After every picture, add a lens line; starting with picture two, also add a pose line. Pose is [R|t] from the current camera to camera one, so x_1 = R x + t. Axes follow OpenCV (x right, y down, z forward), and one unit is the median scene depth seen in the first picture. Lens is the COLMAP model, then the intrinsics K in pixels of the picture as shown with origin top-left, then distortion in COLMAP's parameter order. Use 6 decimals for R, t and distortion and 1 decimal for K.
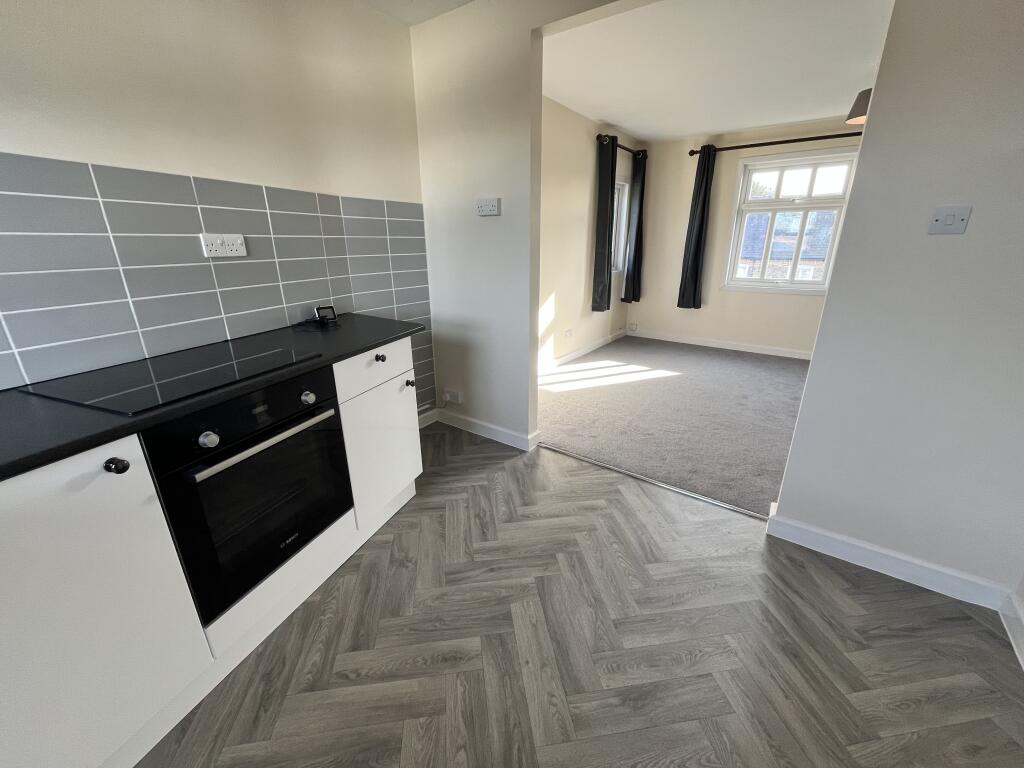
lens RADIAL K [[419.4, 0, 512.0], [0, 419.4, 384.0], [0, 0, 1]] dist [0.003422, 0.000126]
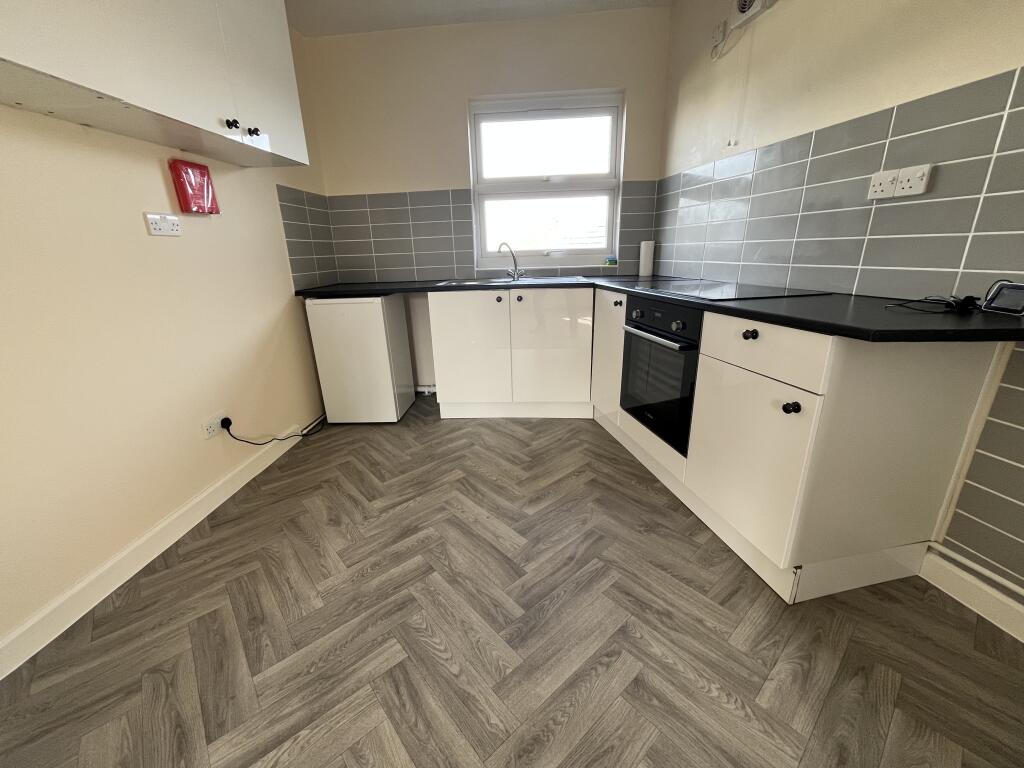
lens RADIAL K [[419.4, 0, 512.0], [0, 419.4, 384.0], [0, 0, 1]] dist [0.003422, 0.000126]
pose [[-0.844114, 0.193060, -0.500199, 0.456978], [-0.139149, 0.822075, 0.552115, -0.360585], [0.517792, 0.535650, -0.667061, 1.391157]]
